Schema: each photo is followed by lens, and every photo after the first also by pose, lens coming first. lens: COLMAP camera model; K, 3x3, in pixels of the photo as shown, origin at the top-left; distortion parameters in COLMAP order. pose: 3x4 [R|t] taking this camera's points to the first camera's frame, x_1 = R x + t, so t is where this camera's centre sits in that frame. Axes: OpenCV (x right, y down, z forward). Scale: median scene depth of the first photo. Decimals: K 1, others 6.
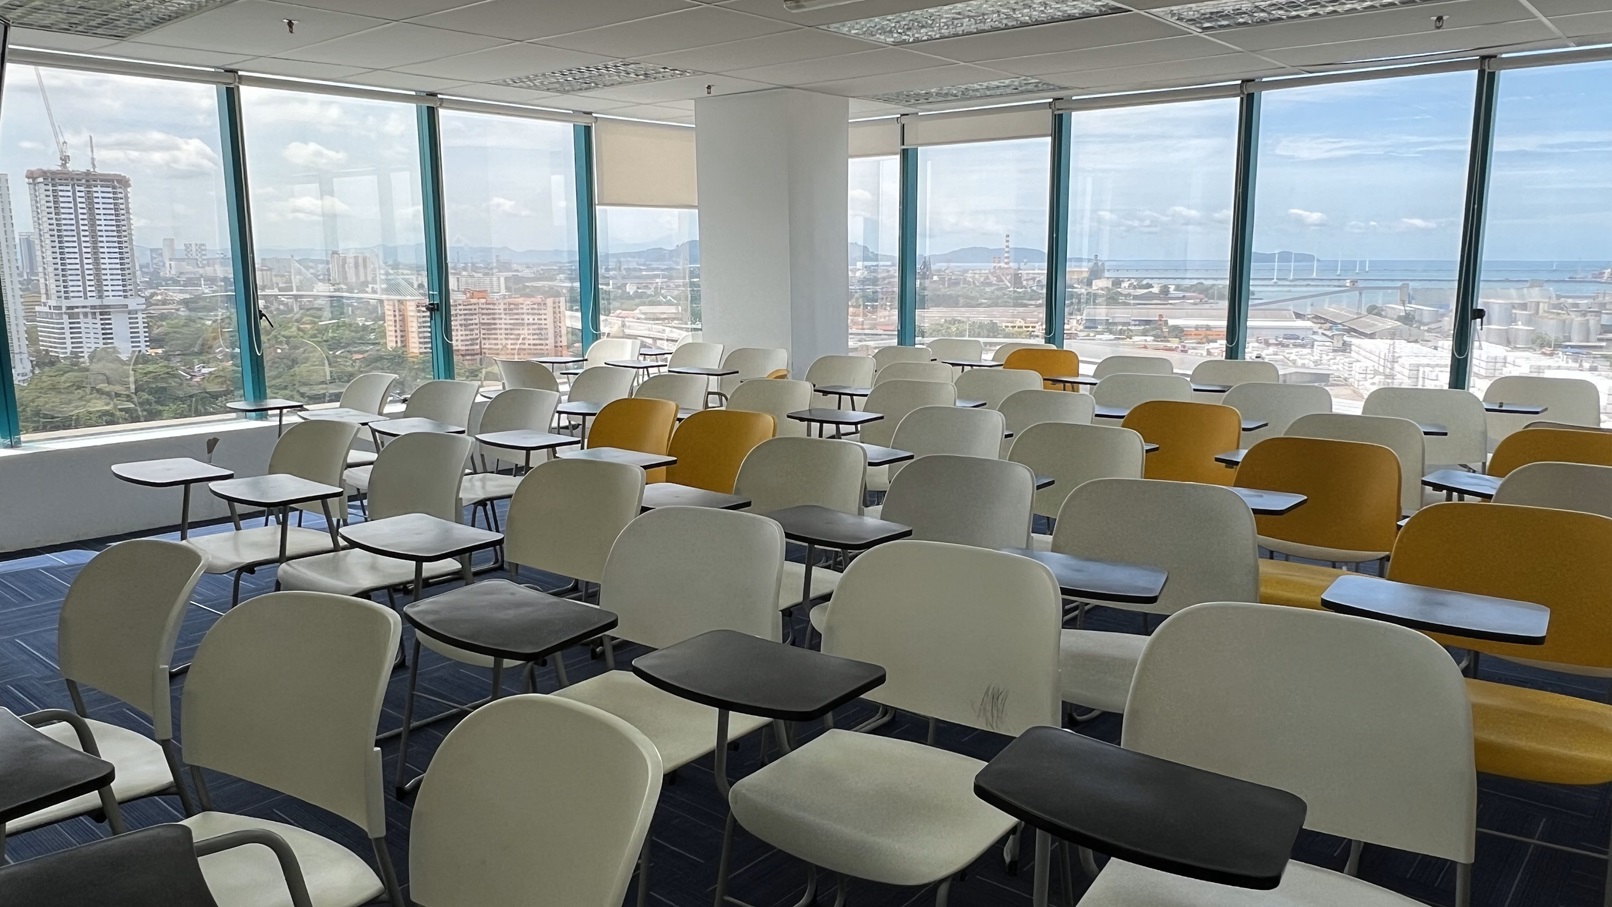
lens RADIAL K [[1156.5, 0, 806.0], [0, 1156.5, 453.5], [0, 0, 1]] dist [-0.002668, -0.000721]
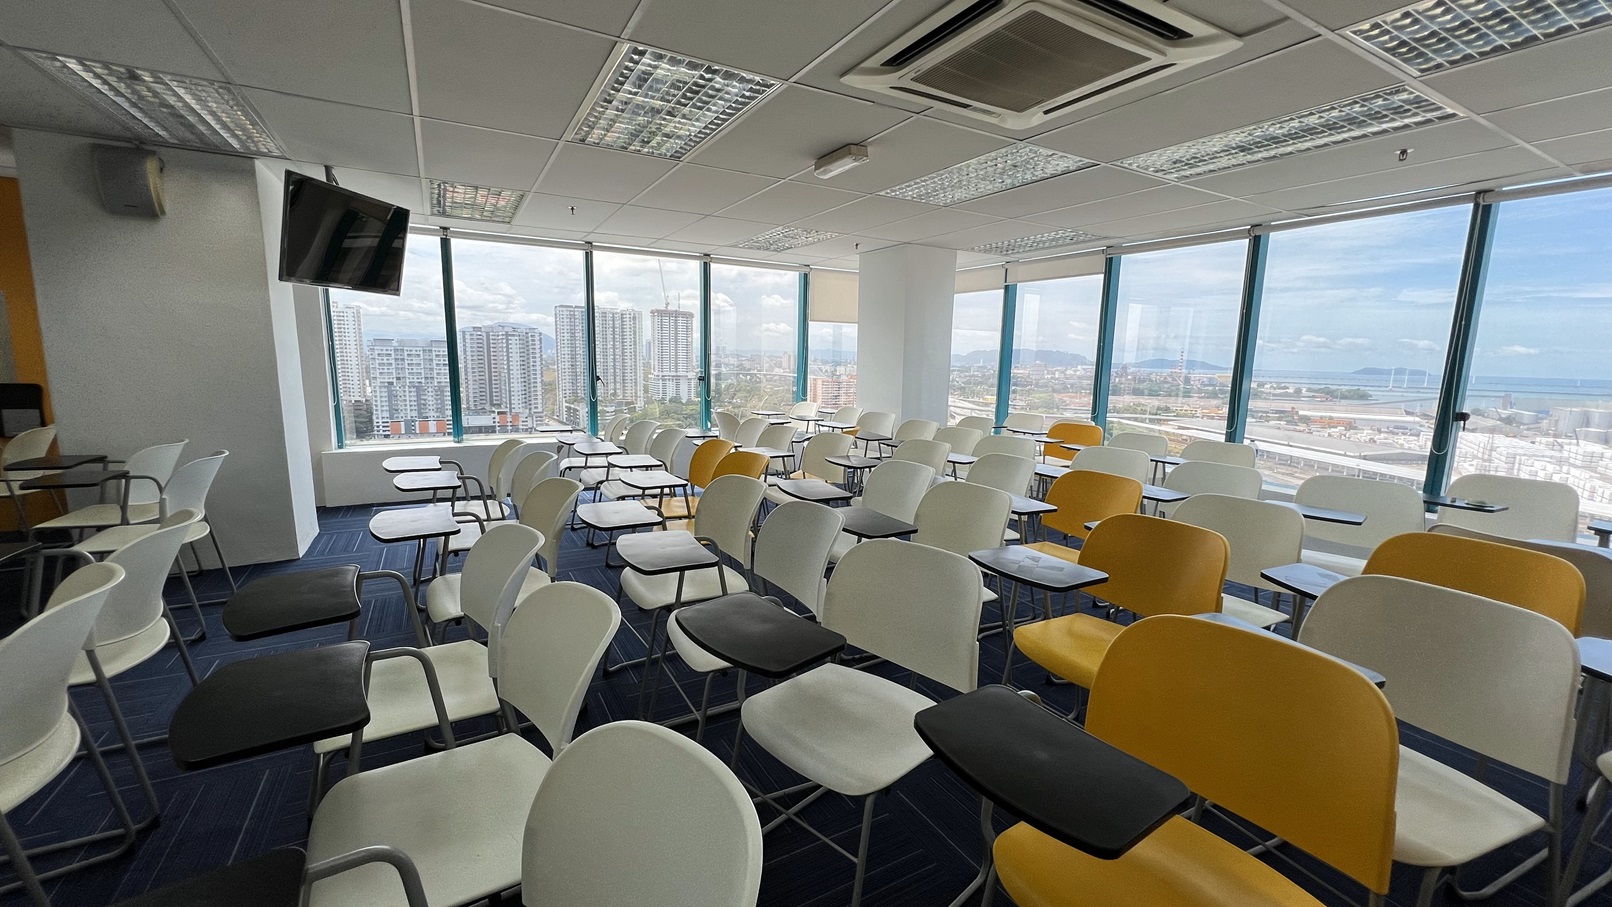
lens RADIAL K [[643.9, 0, 810.4], [0, 643.9, 464.2], [0, 0, 1]] dist [-0.007744, 0.003080]
pose [[0.937218, 0.082371, -0.338876, 0.148736], [-0.084440, 0.996391, 0.008661, -0.018584], [0.338366, 0.020497, 0.940791, 0.136860]]
